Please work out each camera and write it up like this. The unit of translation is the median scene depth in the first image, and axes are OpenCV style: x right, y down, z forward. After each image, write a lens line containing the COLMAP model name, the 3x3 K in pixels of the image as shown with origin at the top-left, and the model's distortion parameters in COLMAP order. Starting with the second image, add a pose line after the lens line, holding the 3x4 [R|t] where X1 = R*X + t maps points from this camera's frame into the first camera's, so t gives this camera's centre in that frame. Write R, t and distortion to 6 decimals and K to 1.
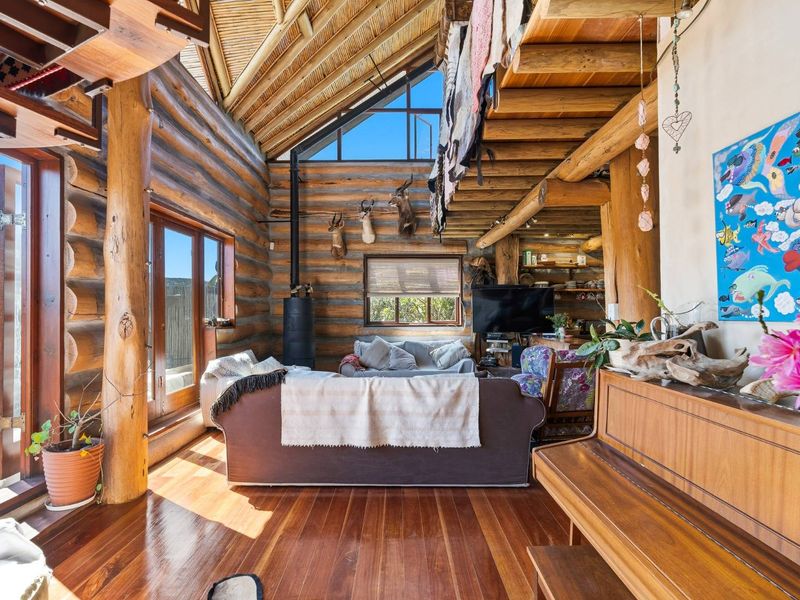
lens RADIAL K [[411.1, 0, 398.5], [0, 411.1, 305.2], [0, 0, 1]] dist [-0.011085, 0.005871]
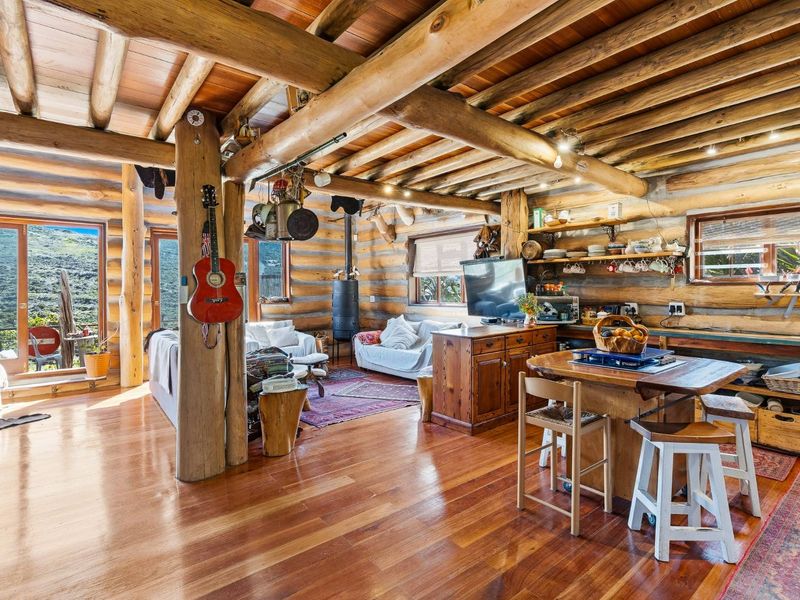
lens RADIAL K [[411.1, 0, 398.3], [0, 411.1, 286.8], [0, 0, 1]] dist [-0.011085, 0.005871]
pose [[0.626176, -0.010425, -0.779612, 0.858323], [0.018854, 0.999821, 0.001773, 0.002238], [0.779454, -0.015809, 0.626260, 0.385797]]
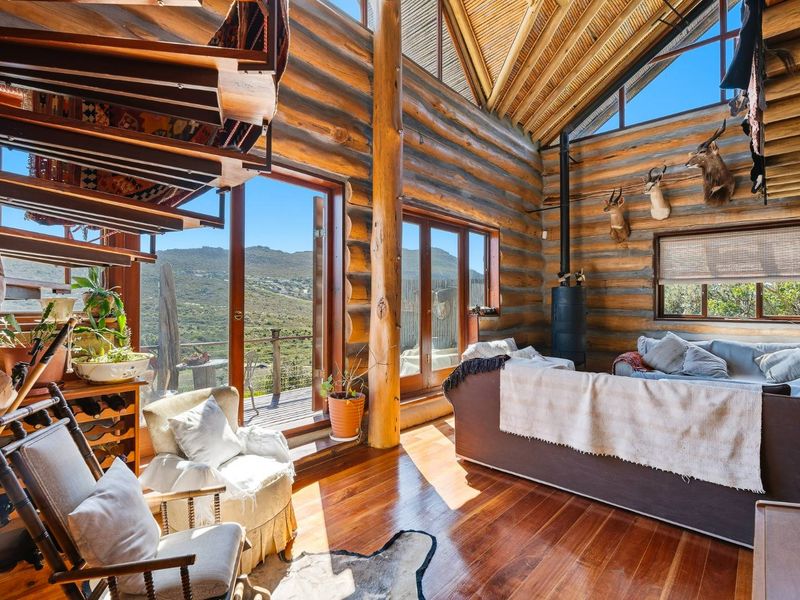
lens RADIAL K [[411.1, 0, 399.5], [0, 411.1, 300.9], [0, 0, 1]] dist [-0.011085, 0.005871]
pose [[0.743900, 0.000558, -0.668291, 0.103875], [0.002131, 0.999993, 0.003207, 0.011214], [0.668288, -0.003810, 0.743893, 0.047707]]
